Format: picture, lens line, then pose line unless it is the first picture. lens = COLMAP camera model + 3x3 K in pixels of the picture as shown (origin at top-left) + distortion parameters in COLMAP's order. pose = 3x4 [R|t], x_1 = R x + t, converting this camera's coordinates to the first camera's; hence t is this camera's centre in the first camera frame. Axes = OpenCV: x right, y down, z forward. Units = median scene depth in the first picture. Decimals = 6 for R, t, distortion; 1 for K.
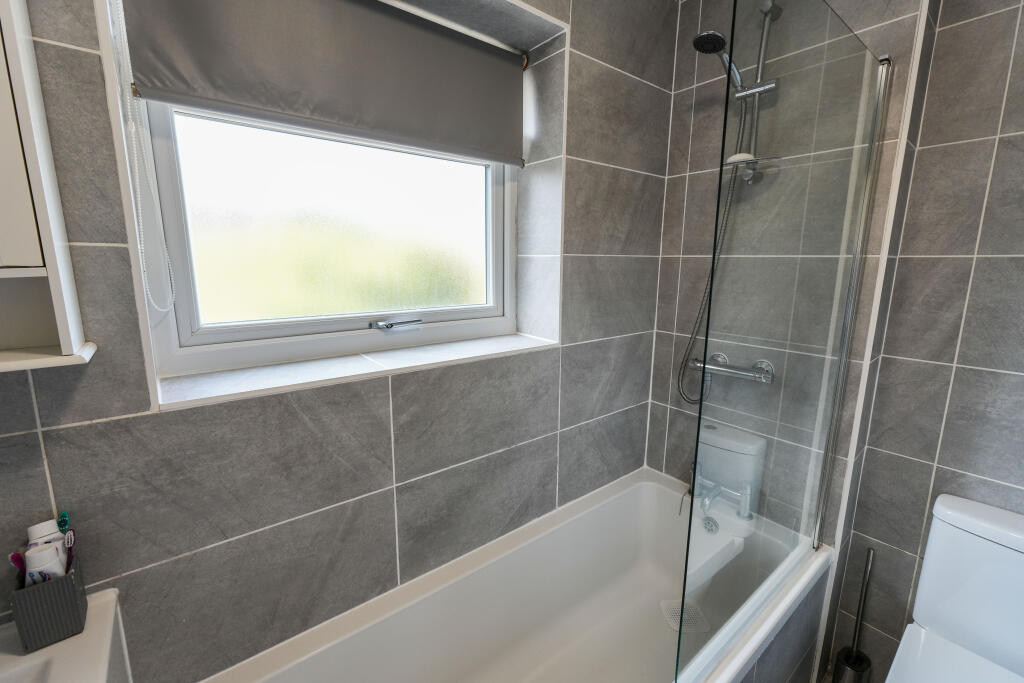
lens RADIAL K [[431.4, 0, 513.8], [0, 431.4, 337.4], [0, 0, 1]] dist [-0.001166, -0.000225]
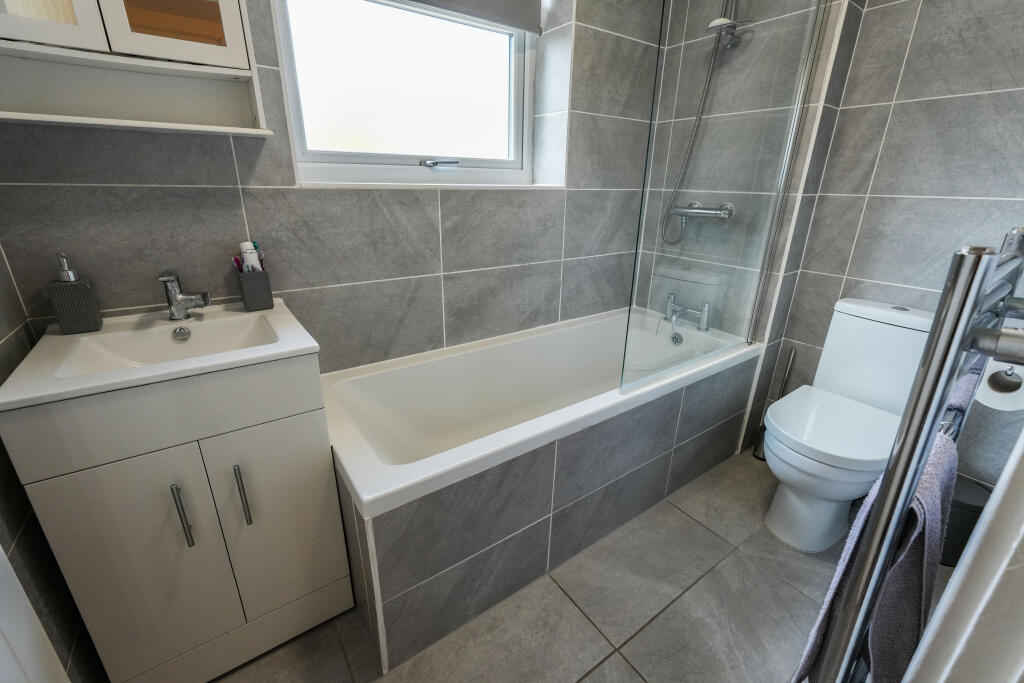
lens RADIAL K [[431.4, 0, 513.8], [0, 431.4, 337.4], [0, 0, 1]] dist [-0.001166, -0.000225]
pose [[0.998505, 0.027521, -0.047221, 0.028358], [-0.019123, 0.985280, 0.169878, 0.252059], [0.051201, -0.168721, 0.984333, -0.357128]]
